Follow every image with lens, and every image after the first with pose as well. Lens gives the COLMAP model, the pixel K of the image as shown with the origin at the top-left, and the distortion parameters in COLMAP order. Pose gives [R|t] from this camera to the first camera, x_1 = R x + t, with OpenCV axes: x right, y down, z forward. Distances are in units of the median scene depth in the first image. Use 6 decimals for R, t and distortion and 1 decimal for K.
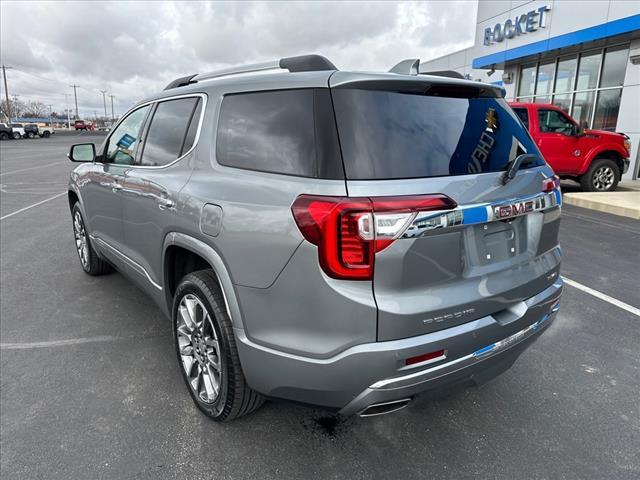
lens RADIAL K [[452.6, 0, 314.7], [0, 452.6, 242.9], [0, 0, 1]] dist [0.019837, -0.026385]
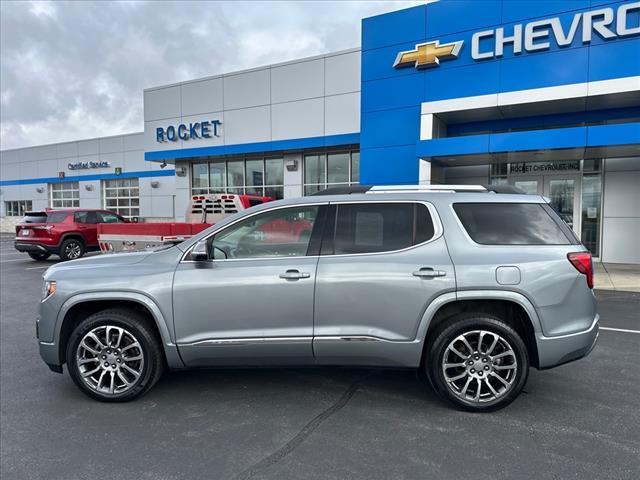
lens RADIAL K [[452.6, 0, 322.7], [0, 452.6, 243.2], [0, 0, 1]] dist [0.019837, -0.026385]
pose [[0.641668, -0.050025, 0.765349, -0.261104], [0.185793, 0.978289, -0.091825, -0.019162], [-0.744139, 0.201118, 0.637031, 0.052722]]
